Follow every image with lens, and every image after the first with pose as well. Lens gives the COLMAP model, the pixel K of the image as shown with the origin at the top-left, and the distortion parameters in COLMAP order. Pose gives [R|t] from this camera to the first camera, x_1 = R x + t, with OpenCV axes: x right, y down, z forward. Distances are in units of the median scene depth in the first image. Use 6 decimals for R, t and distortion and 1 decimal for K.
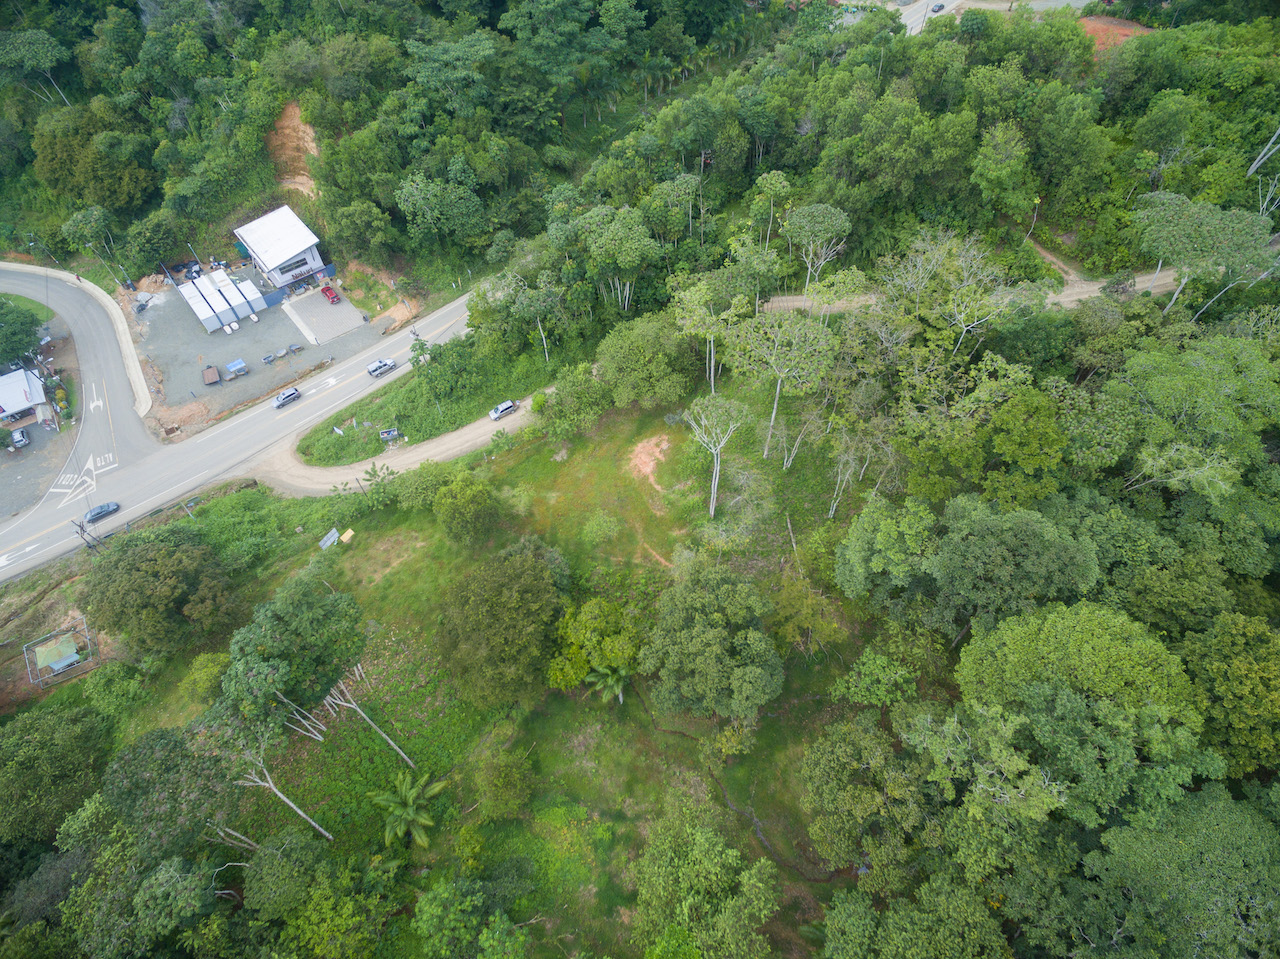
lens RADIAL K [[714.1, 0, 640.3], [0, 714.1, 488.5], [0, 0, 1]] dist [0.005579, 0.000954]
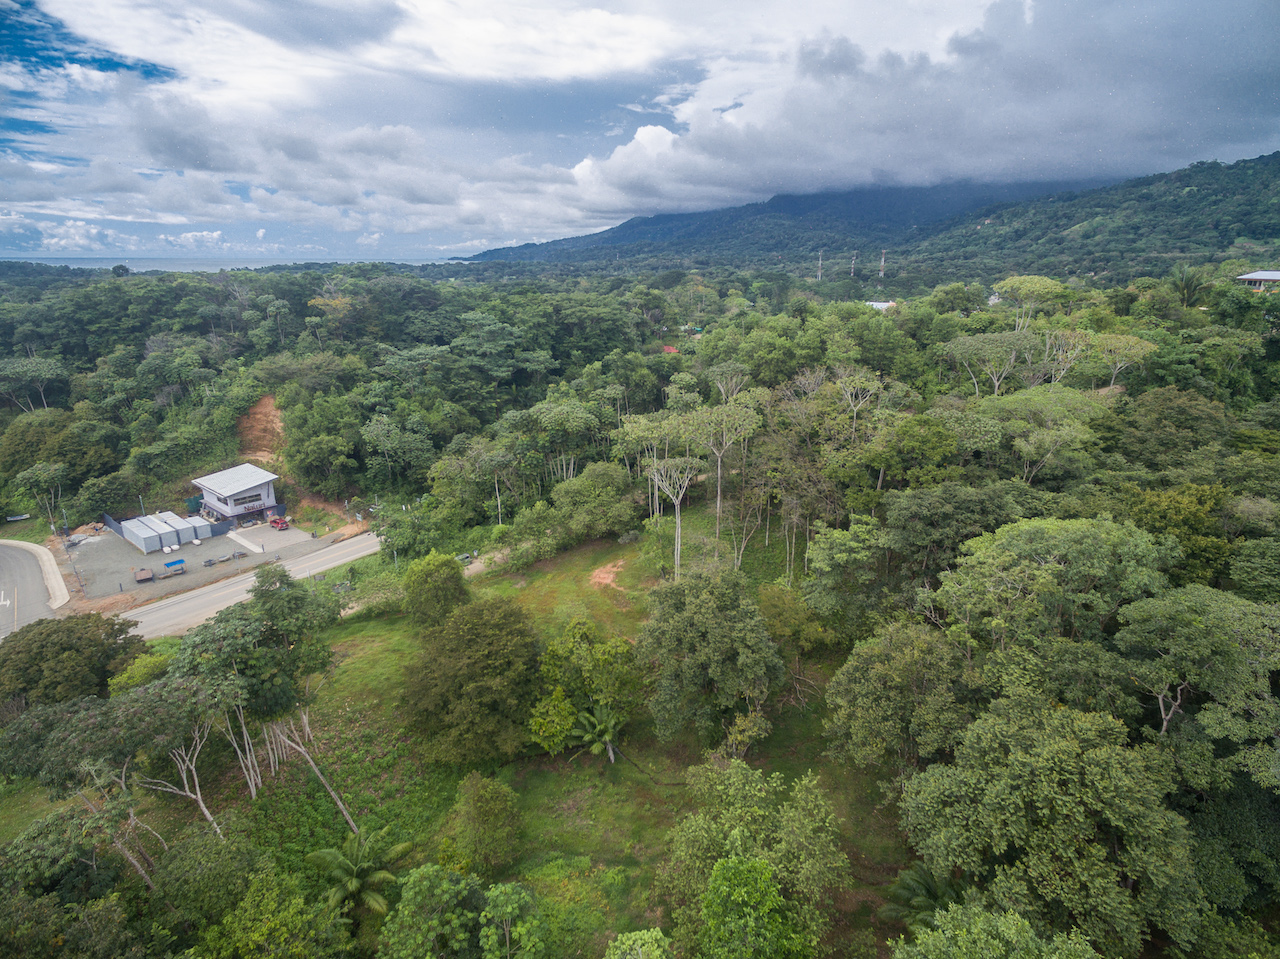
lens RADIAL K [[734.2, 0, 639.6], [0, 734.2, 492.0], [0, 0, 1]] dist [0.010079, -0.000167]
pose [[0.986025, -0.036772, 0.162486, -0.115853], [0.124940, 0.808388, -0.575238, 0.500169], [-0.110199, 0.587501, 0.801685, 0.069767]]
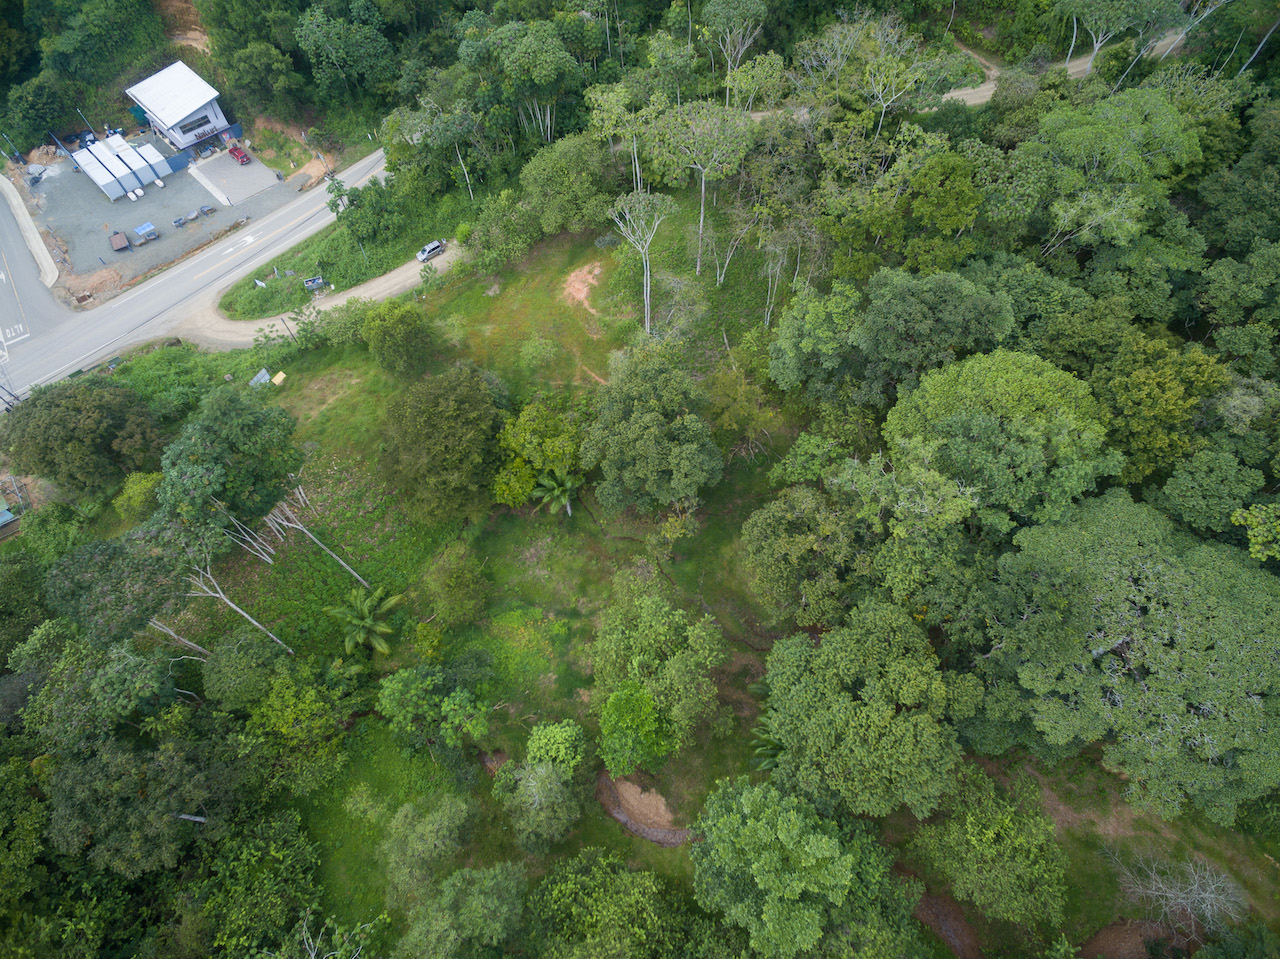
lens RADIAL K [[714.1, 0, 640.3], [0, 714.1, 488.5], [0, 0, 1]] dist [0.005579, 0.000954]
pose [[0.996158, -0.075054, 0.045126, 0.027341], [0.070785, 0.993448, 0.089728, 0.160235], [-0.051565, -0.086189, 0.994943, -0.014432]]
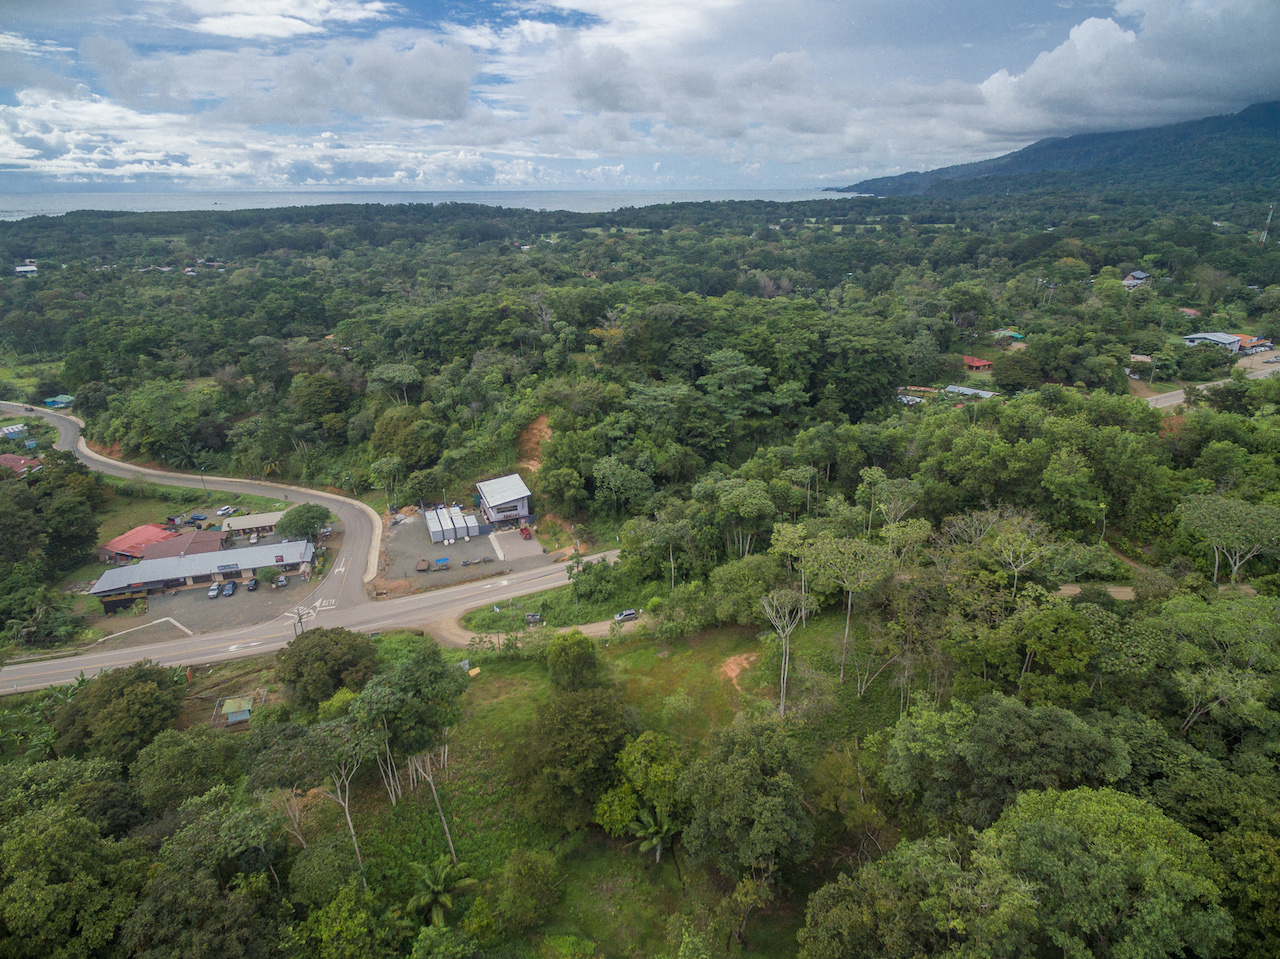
lens RADIAL K [[726.7, 0, 641.1], [0, 726.7, 495.6], [0, 0, 1]] dist [0.009667, -0.001356]
pose [[0.953964, 0.123926, -0.273122, 0.153612], [-0.244974, 0.847336, -0.471179, 0.317870], [0.173034, 0.516395, 0.838687, -0.132071]]
